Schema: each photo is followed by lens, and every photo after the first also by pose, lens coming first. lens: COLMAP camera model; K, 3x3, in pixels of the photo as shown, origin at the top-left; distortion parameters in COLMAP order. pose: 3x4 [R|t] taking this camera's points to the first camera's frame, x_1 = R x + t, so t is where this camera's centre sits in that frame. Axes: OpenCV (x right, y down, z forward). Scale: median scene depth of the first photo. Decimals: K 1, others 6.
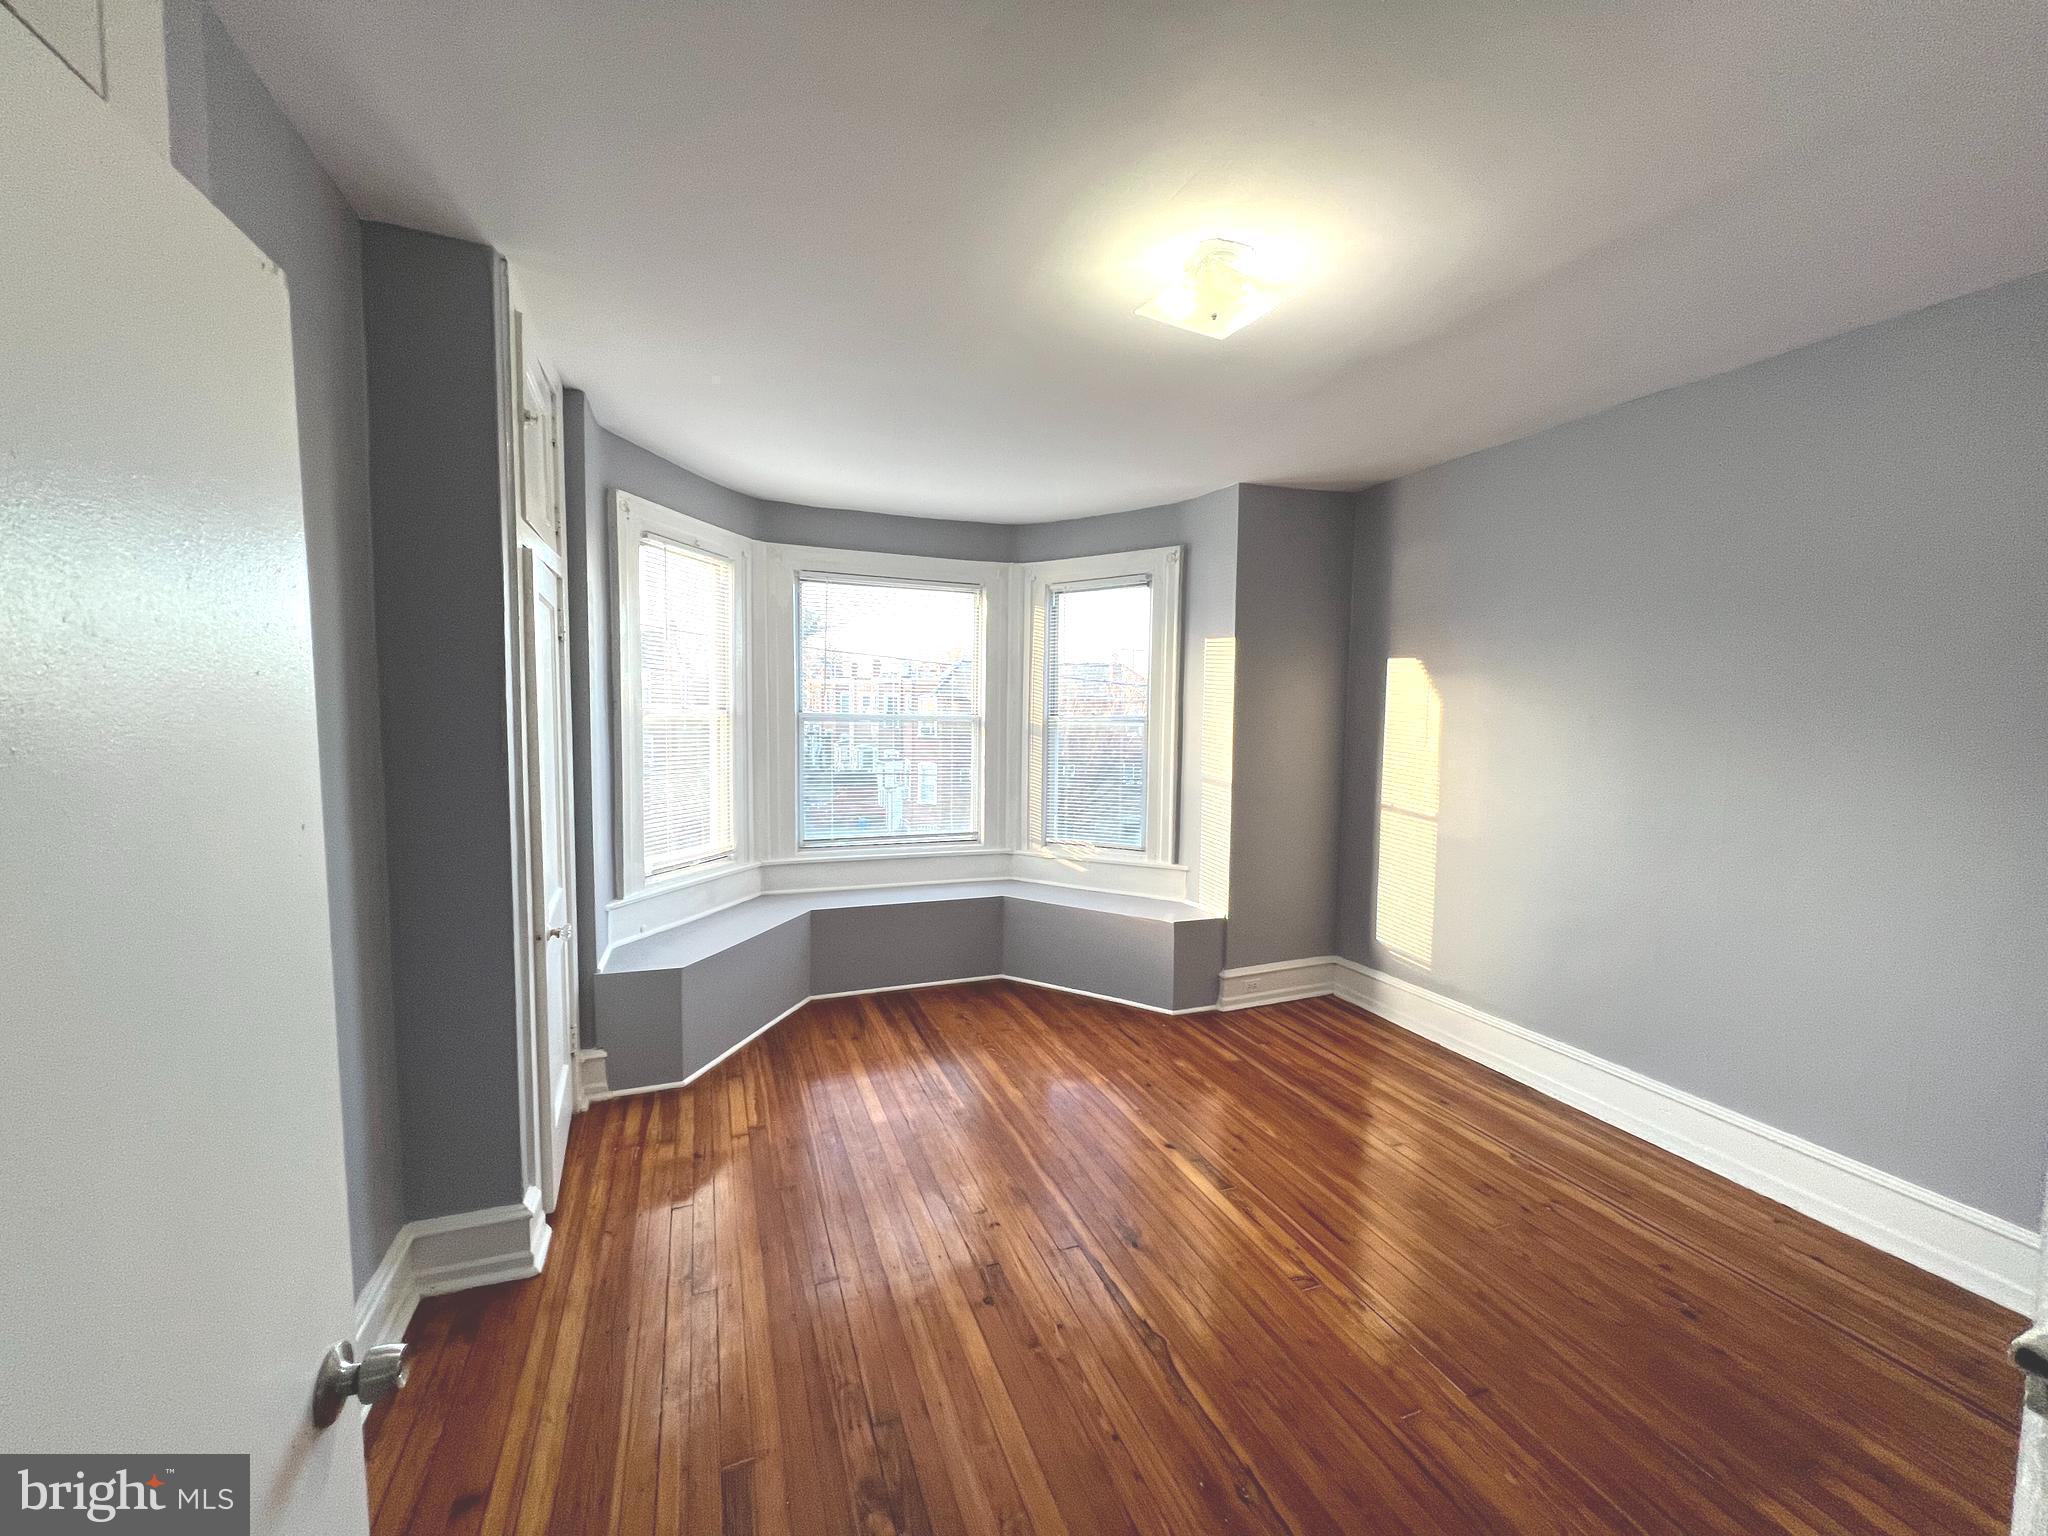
lens RADIAL K [[816.2, 0, 1017.8], [0, 816.2, 767.1], [0, 0, 1]] dist [-0.001859, -0.000091]
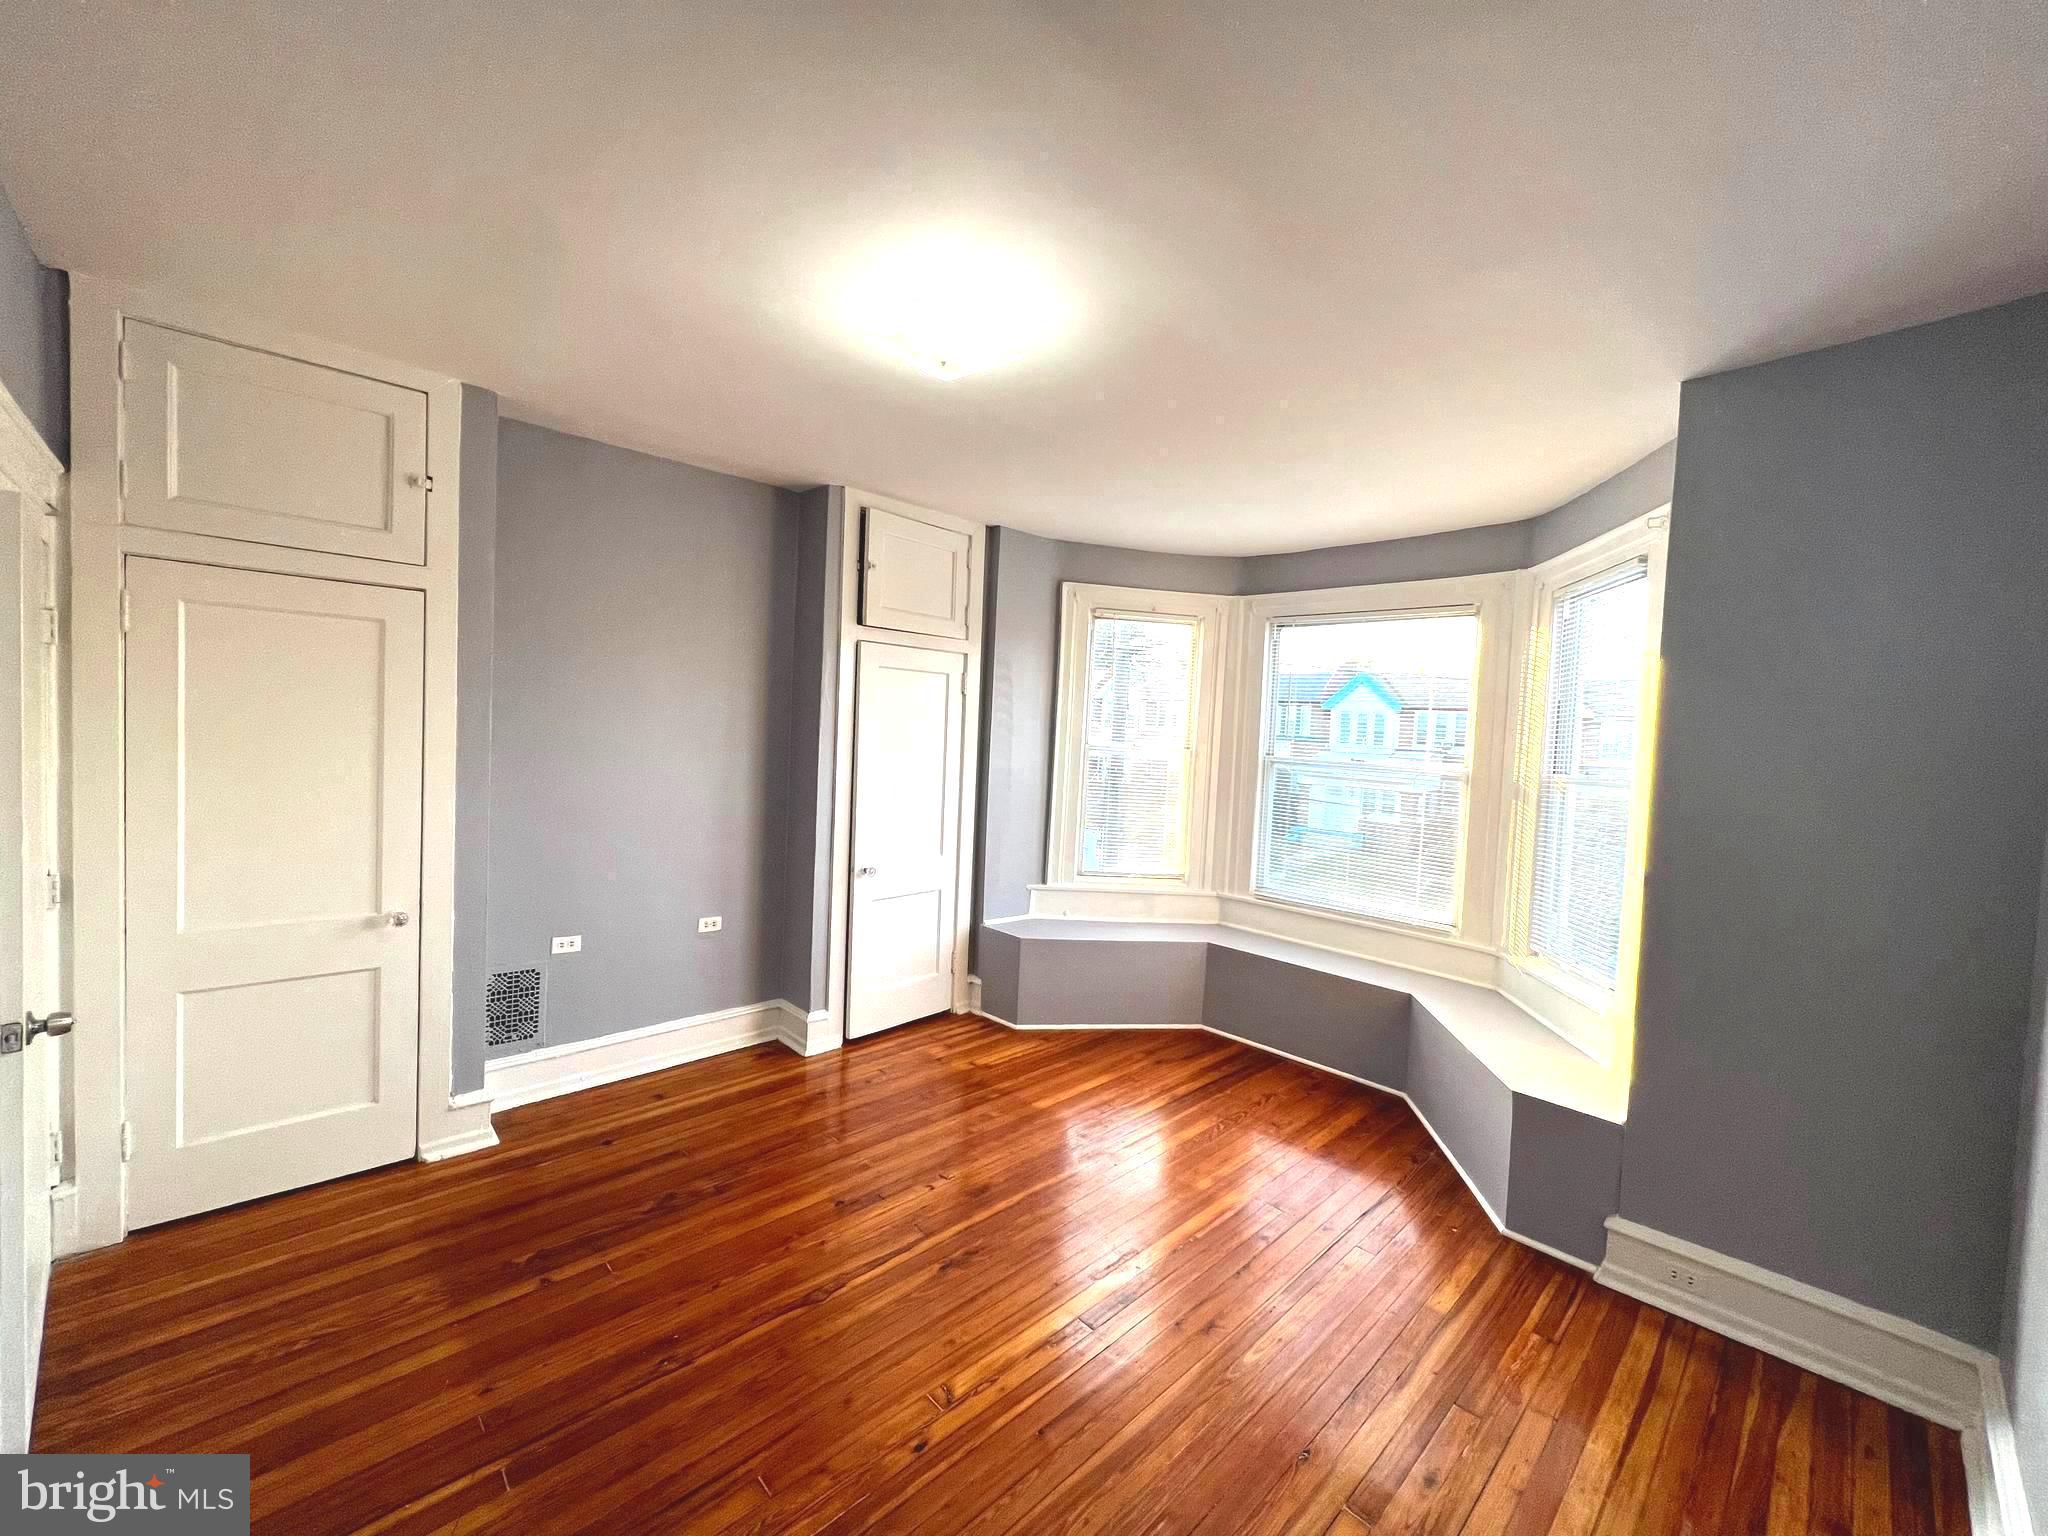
lens RADIAL K [[824.6, 0, 1029.6], [0, 824.6, 763.1], [0, 0, 1]] dist [0.007014, -0.000168]
pose [[0.390627, 0.040375, -0.919663, 0.618752], [-0.107531, 0.994200, -0.002026, -0.026060], [0.914247, 0.099684, 0.392703, 0.352029]]
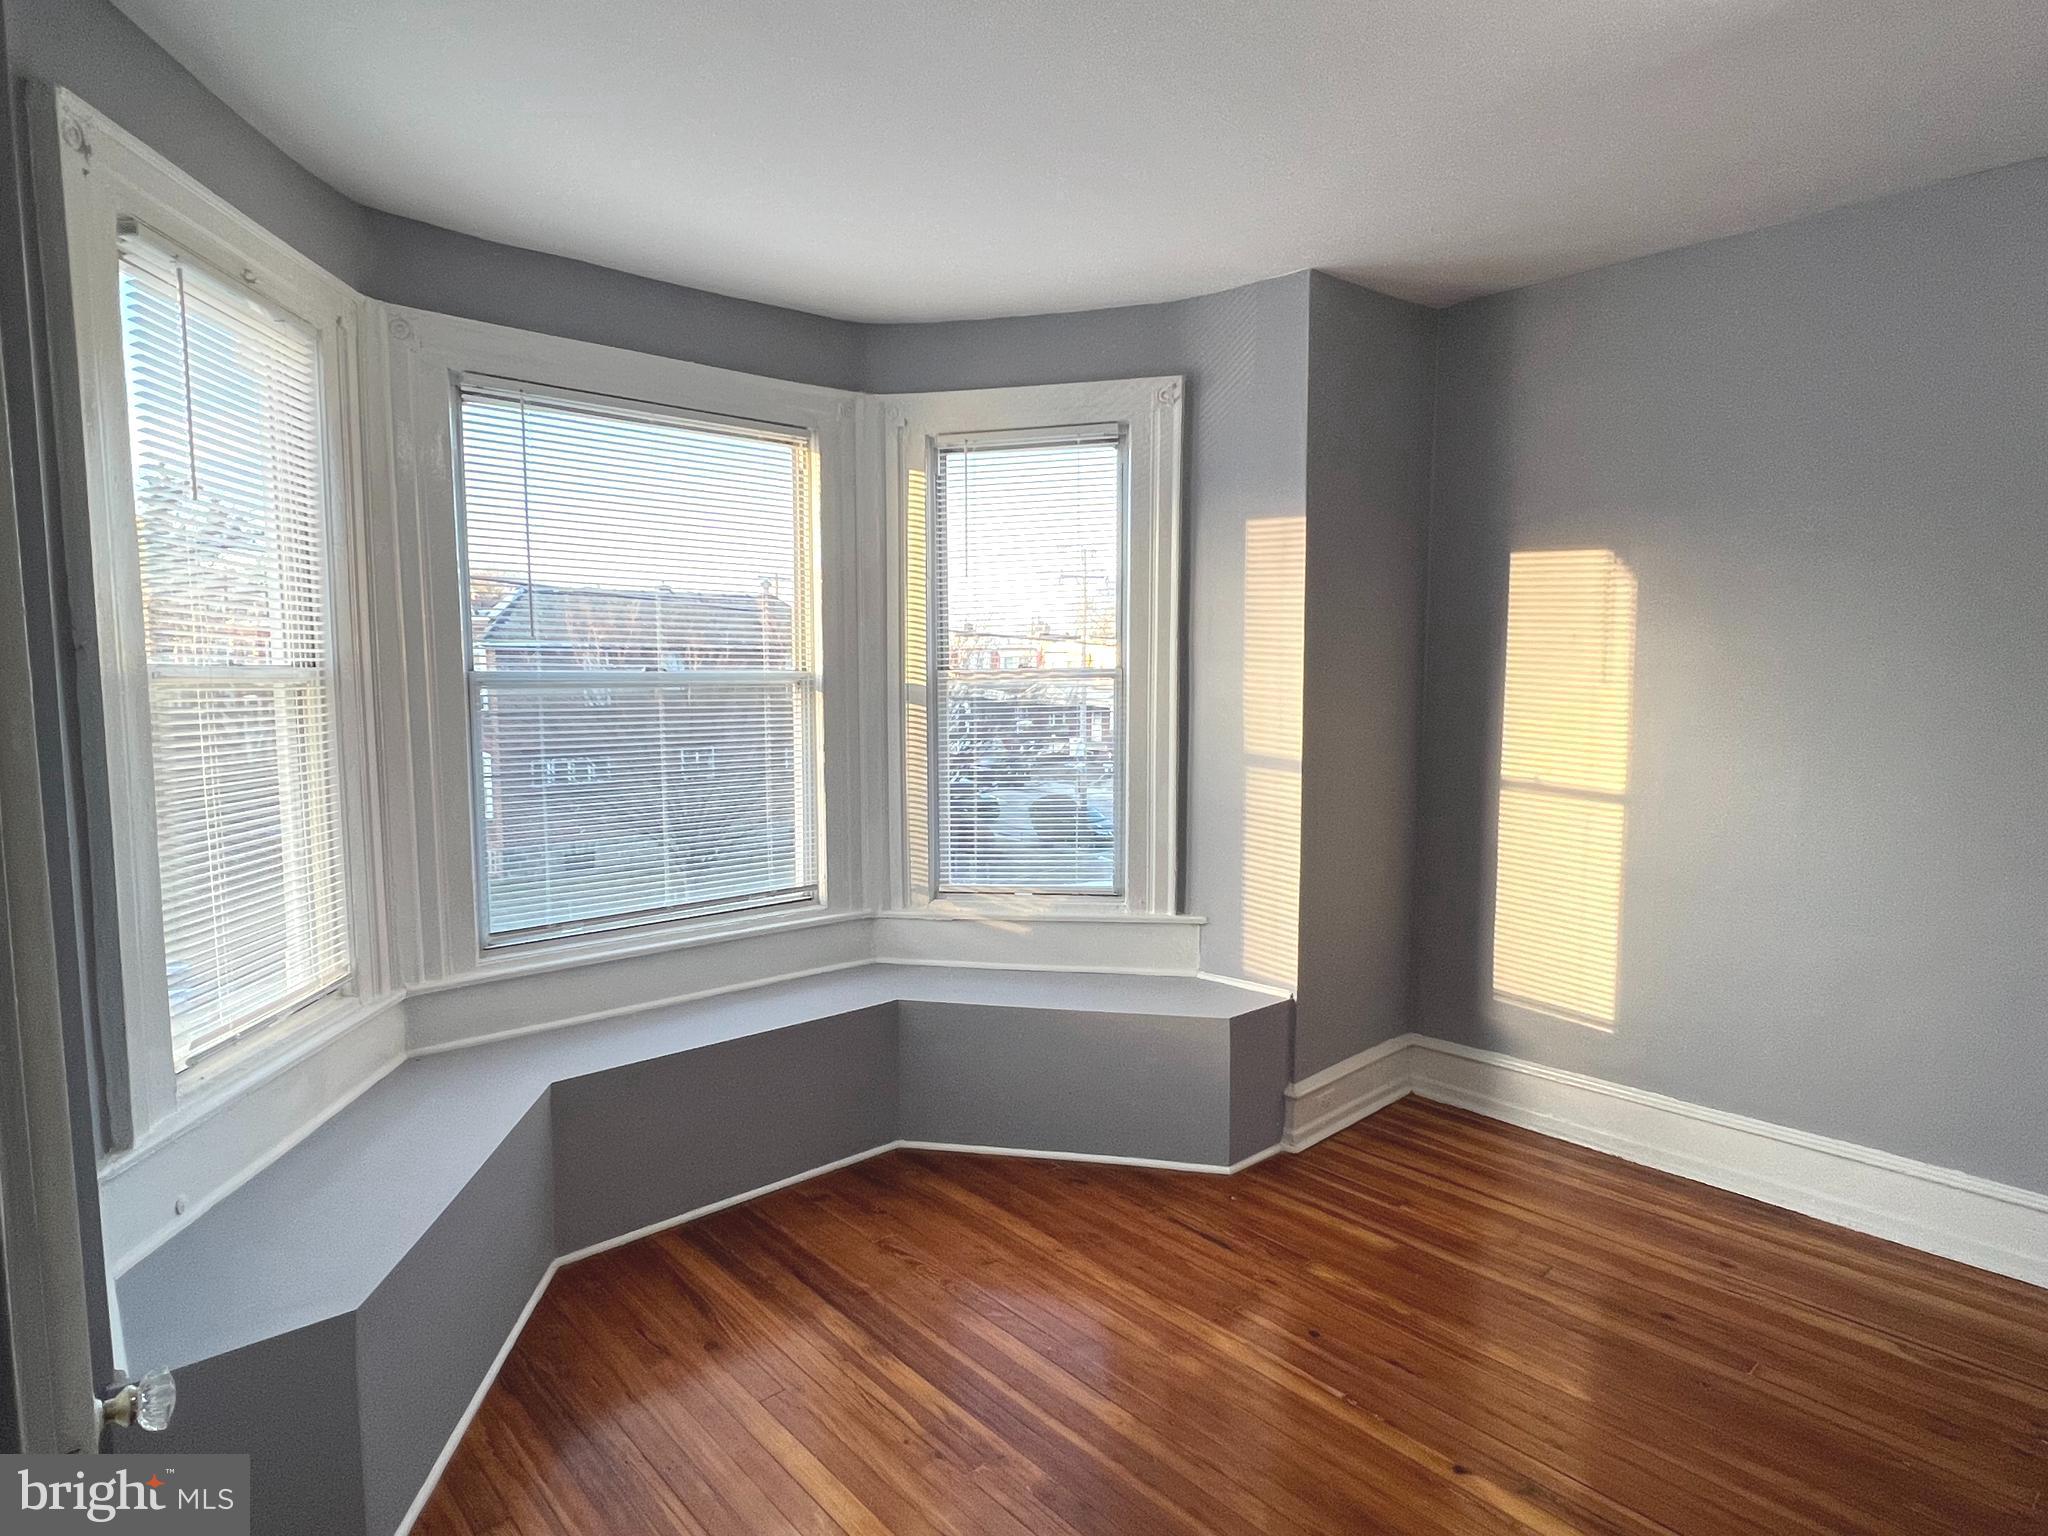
lens RADIAL K [[1144.3, 0, 1020.3], [0, 1144.3, 771.8], [0, 0, 1]] dist [0.000061, -0.000404]
pose [[0.936167, -0.047337, 0.348354, -0.220845], [0.037912, 0.998708, 0.033828, -0.019563], [-0.349506, -0.018462, 0.936752, 0.276794]]
